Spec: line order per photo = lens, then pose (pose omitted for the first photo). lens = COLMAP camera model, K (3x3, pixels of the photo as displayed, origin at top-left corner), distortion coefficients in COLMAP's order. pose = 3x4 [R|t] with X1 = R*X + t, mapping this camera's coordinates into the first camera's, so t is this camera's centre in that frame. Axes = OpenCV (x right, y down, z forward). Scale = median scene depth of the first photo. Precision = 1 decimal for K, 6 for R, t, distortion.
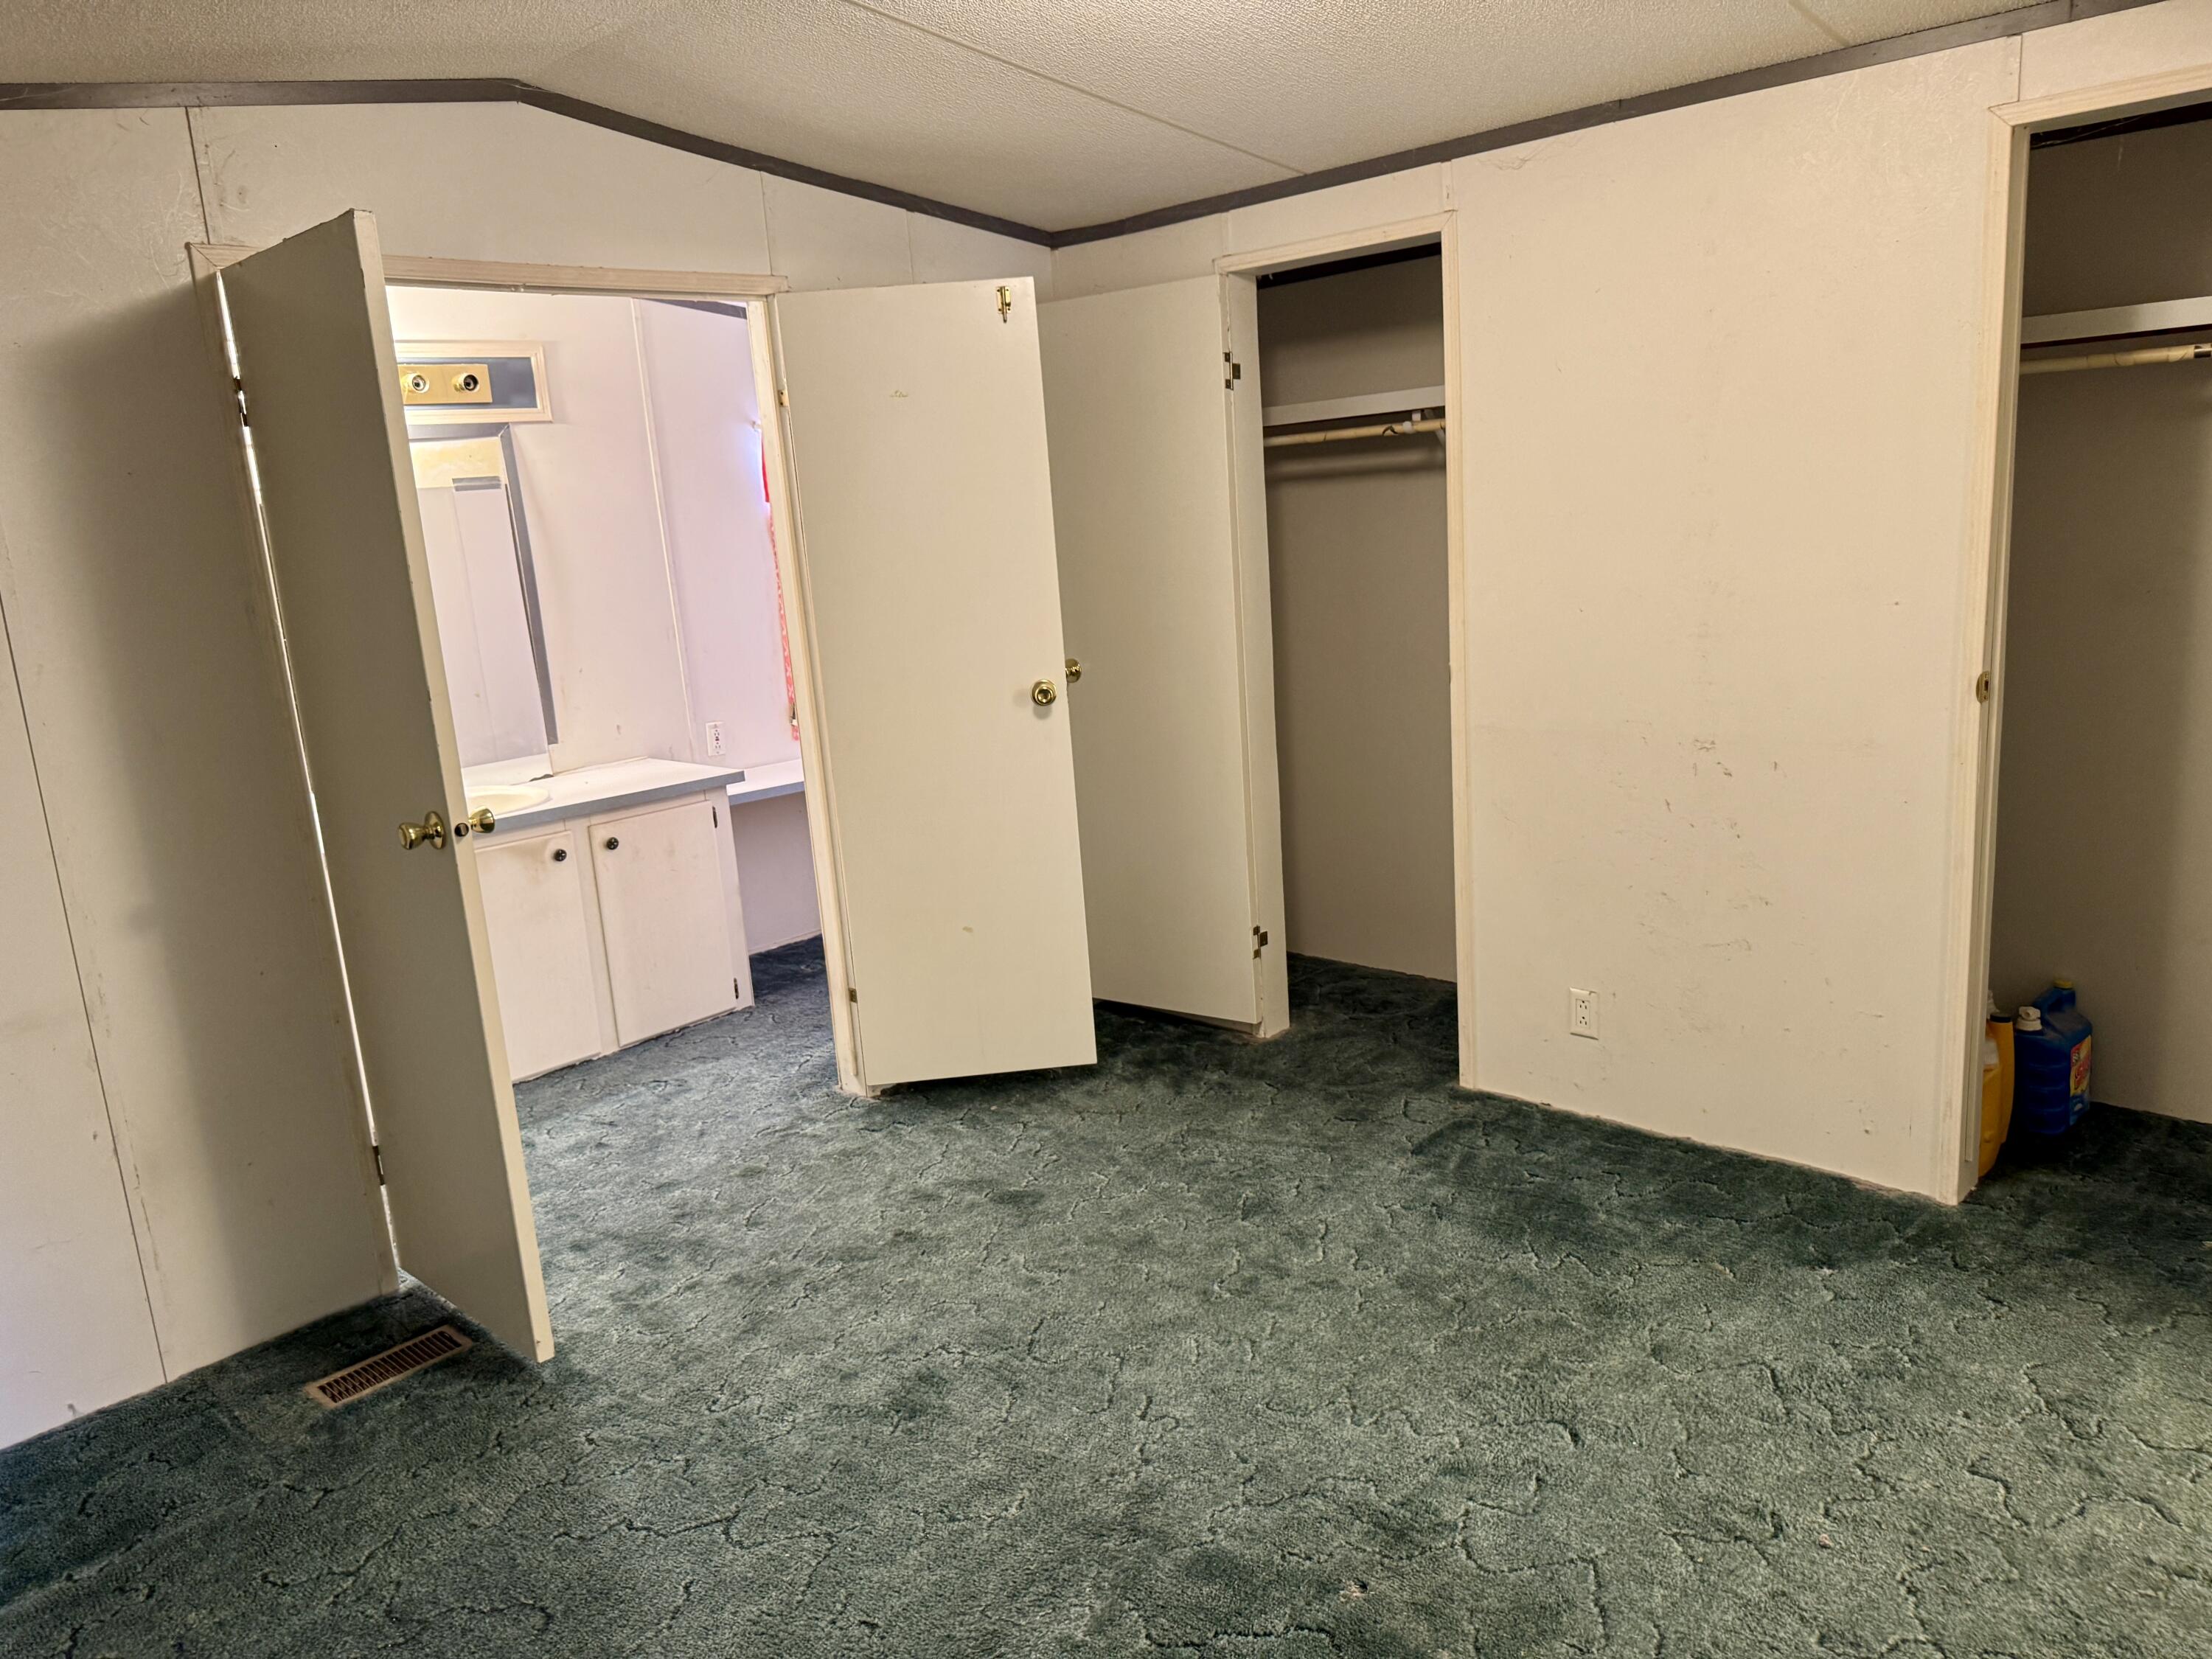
lens RADIAL K [[1575.6, 0, 1111.1], [0, 1575.6, 831.3], [0, 0, 1]] dist [-0.001669, -0.002105]
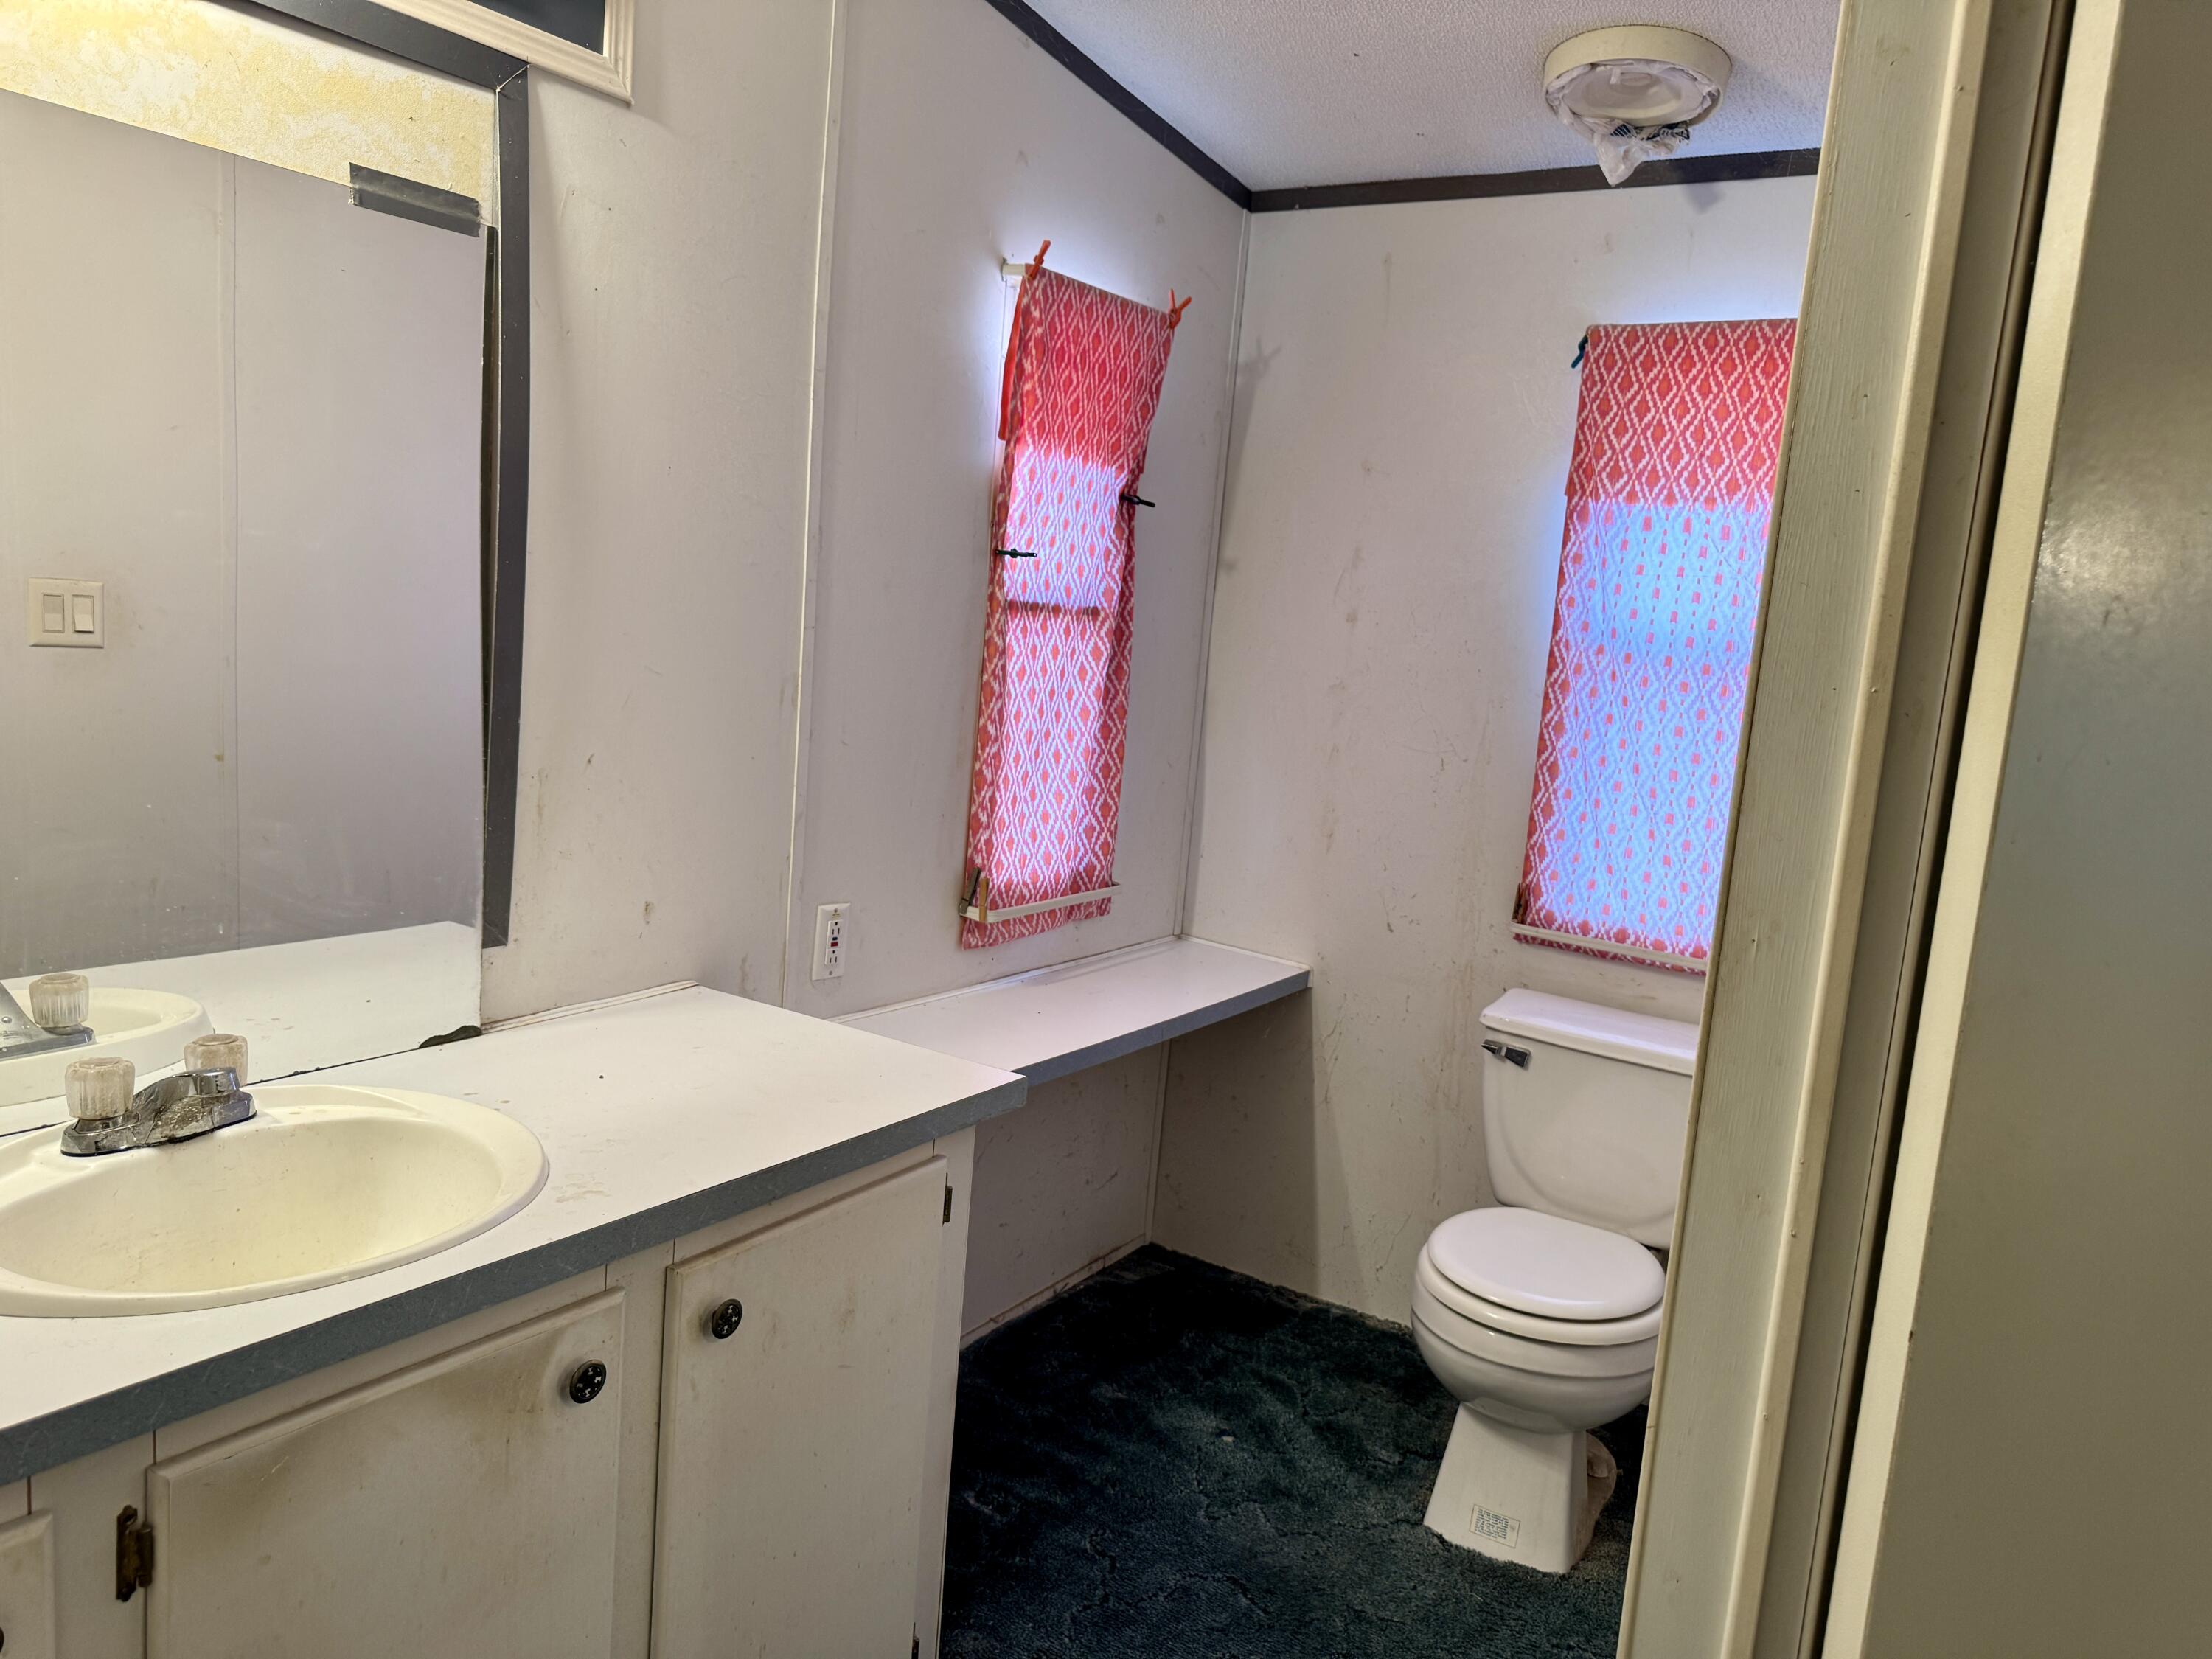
lens RADIAL K [[1575.6, 0, 1101.1], [0, 1575.6, 827.2], [0, 0, 1]] dist [-0.001669, -0.002105]
pose [[0.973164, 0.123159, 0.194381, -0.303118], [-0.109283, 0.990737, -0.080603, -0.071962], [-0.202507, 0.057198, 0.977609, 0.631321]]
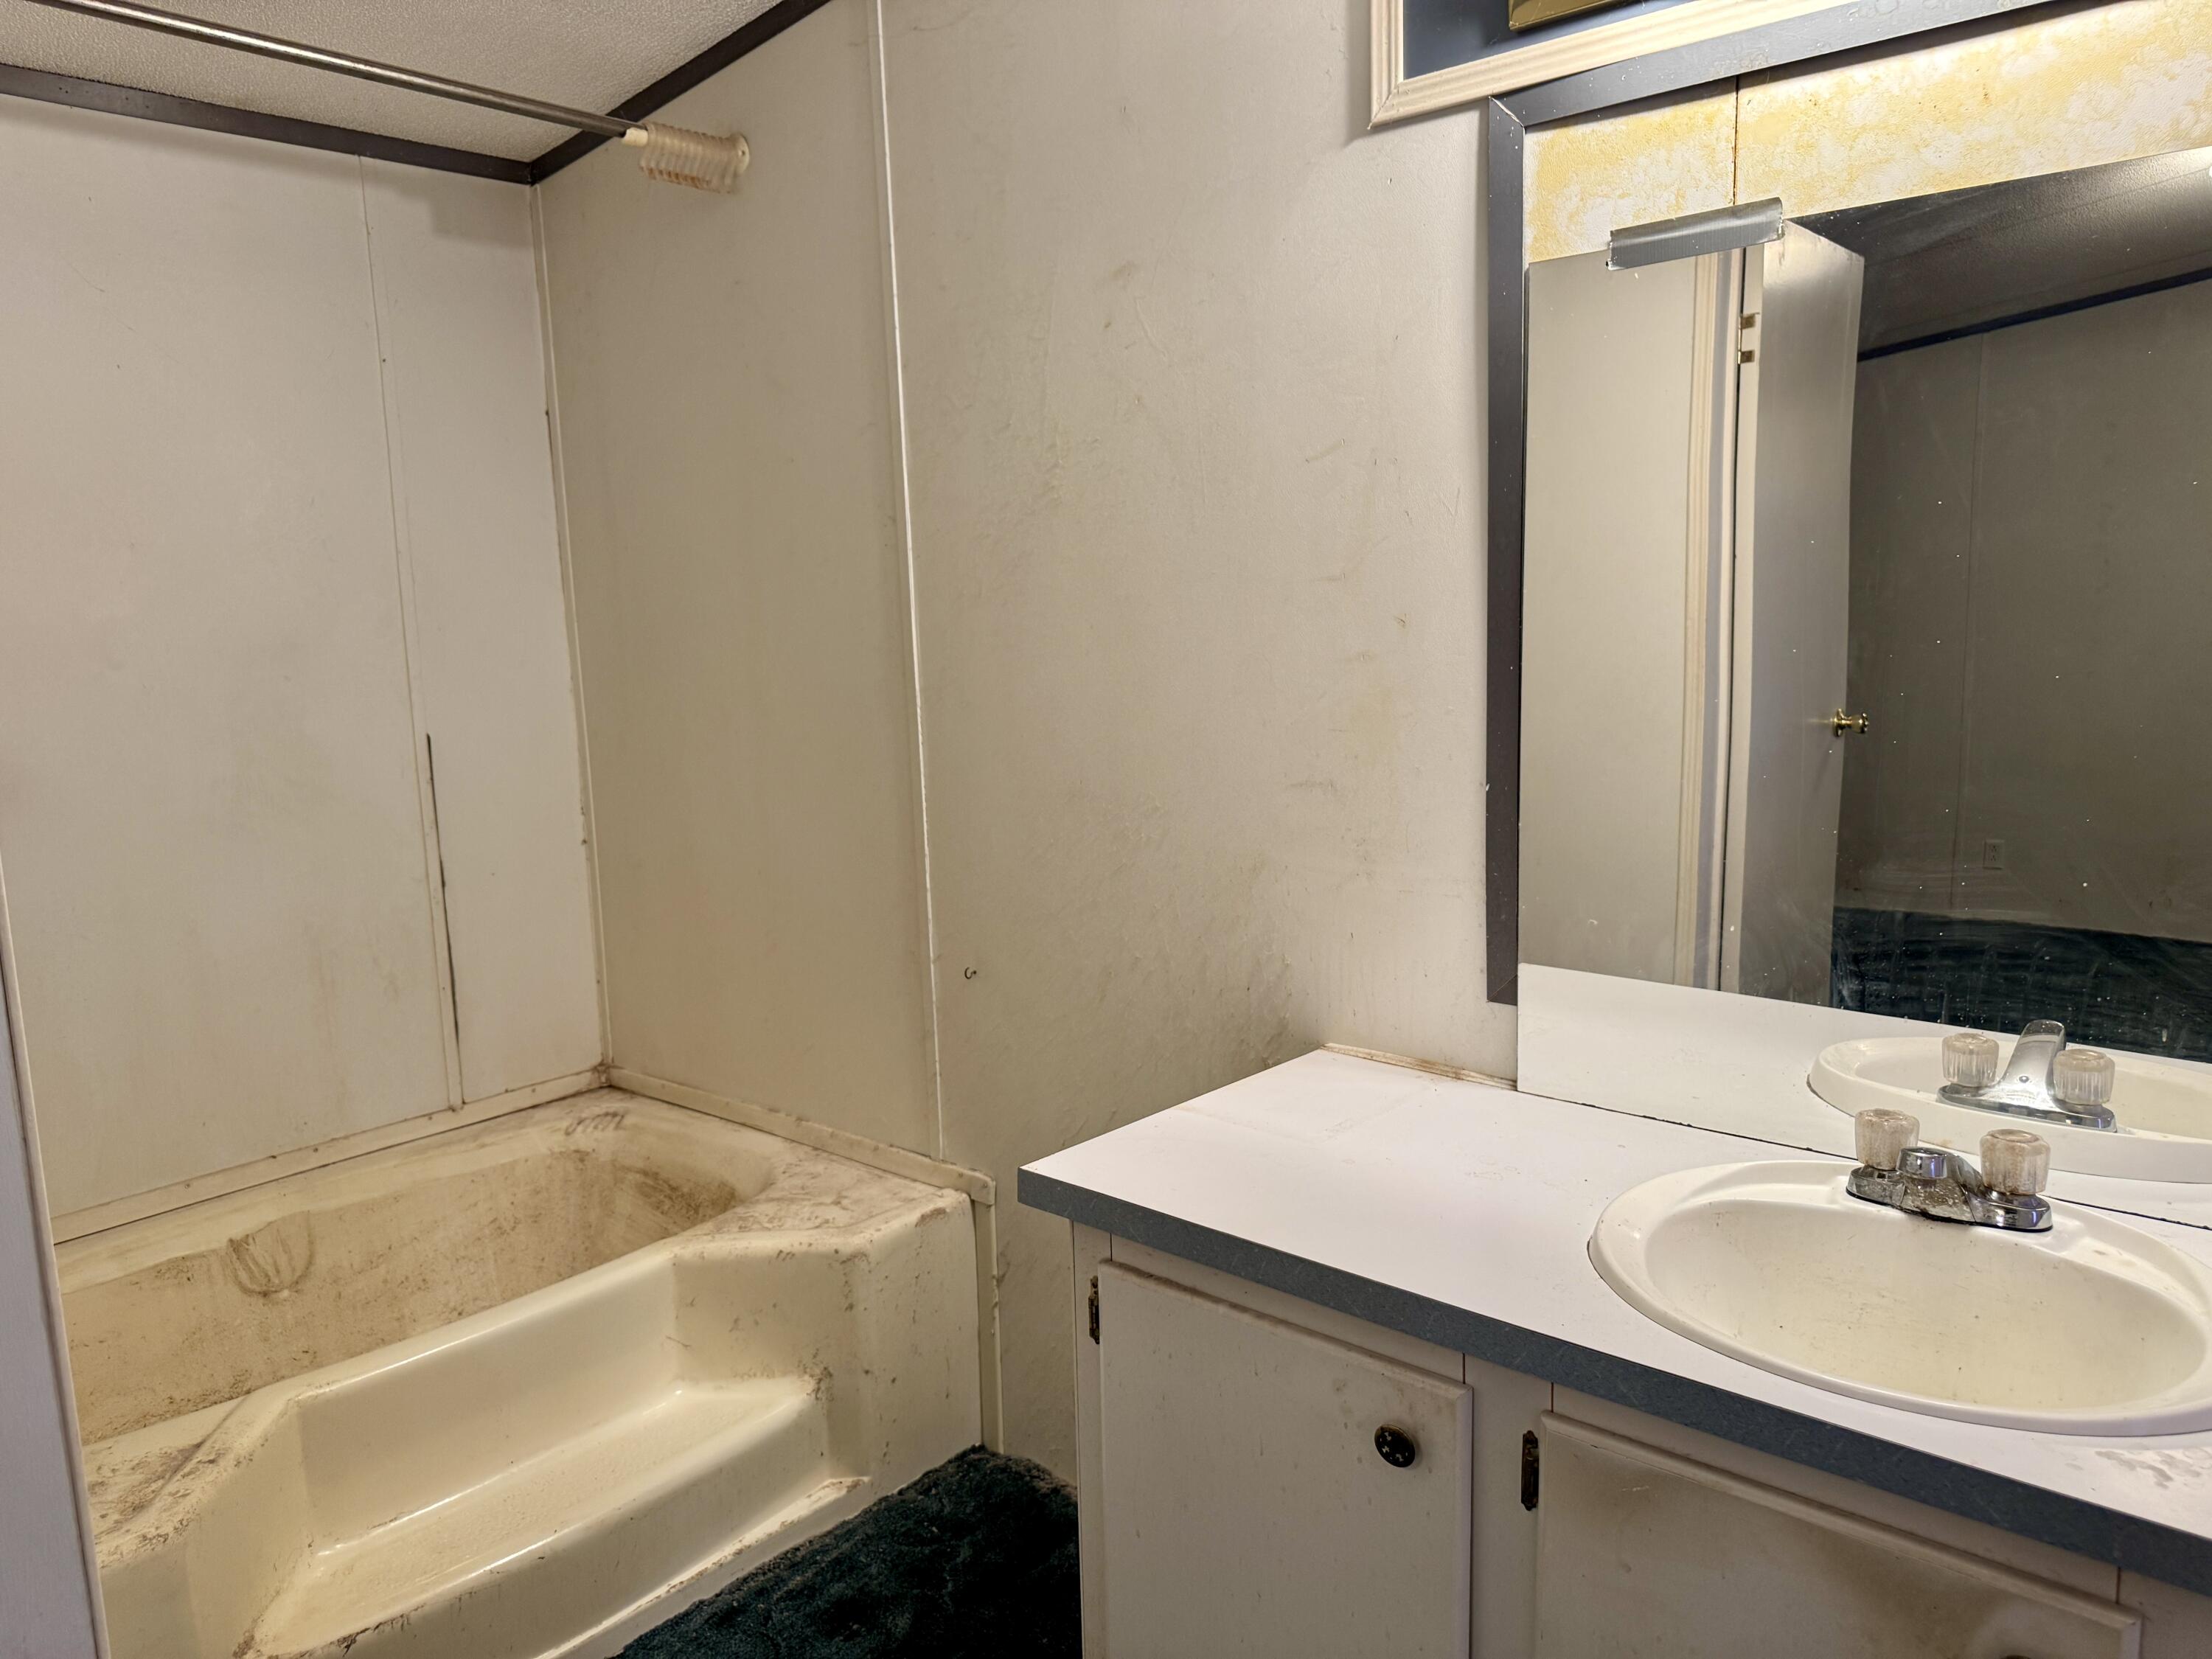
lens RADIAL K [[1575.6, 0, 1106.3], [0, 1575.6, 832.7], [0, 0, 1]] dist [-0.001669, -0.002105]
pose [[0.048623, 0.221160, -0.974025, -0.148132], [-0.179075, 0.961307, 0.209333, -0.119957], [0.982633, 0.164245, 0.086346, 0.772380]]
